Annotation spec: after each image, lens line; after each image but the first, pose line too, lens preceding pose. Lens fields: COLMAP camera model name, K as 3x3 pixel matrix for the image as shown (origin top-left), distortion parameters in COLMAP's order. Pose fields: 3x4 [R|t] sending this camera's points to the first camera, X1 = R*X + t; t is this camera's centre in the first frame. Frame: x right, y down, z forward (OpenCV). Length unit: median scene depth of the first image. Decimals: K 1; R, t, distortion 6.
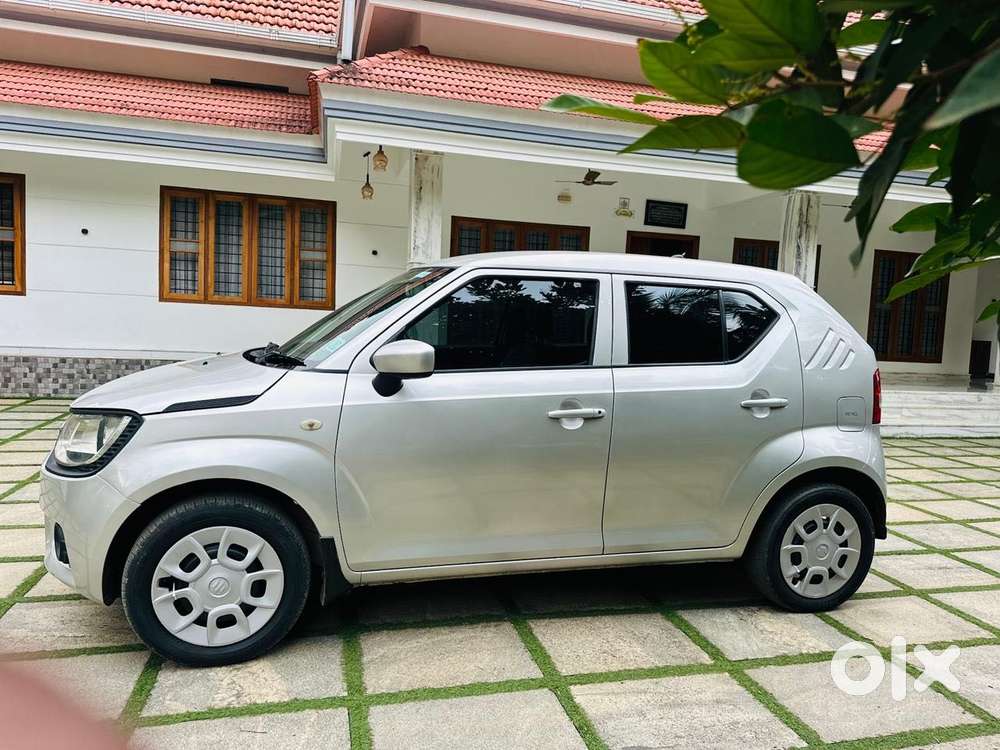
lens RADIAL K [[697.3, 0, 501.7], [0, 697.3, 379.2], [0, 0, 1]] dist [0.021830, -0.033908]
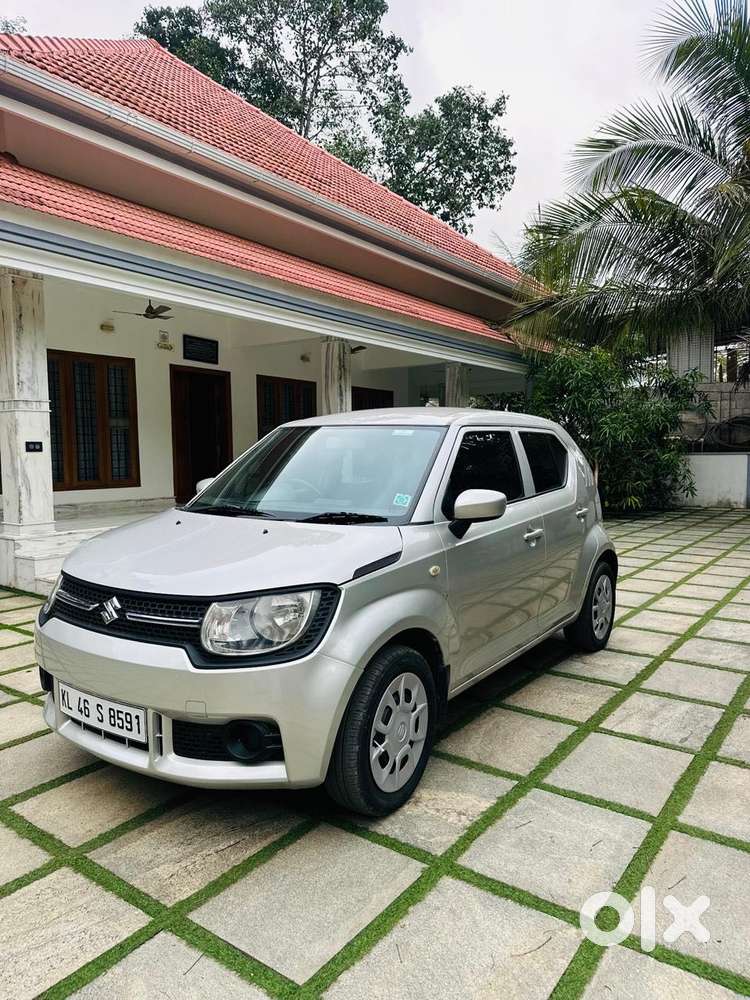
lens RADIAL K [[697.3, 0, 356.9], [0, 697.3, 497.5], [0, 0, 1]] dist [0.021830, -0.033908]
pose [[0.776388, -0.089197, 0.623911, -0.939116], [0.091544, 0.995396, 0.028389, -0.086102], [-0.623571, 0.035074, 0.780979, 0.160703]]
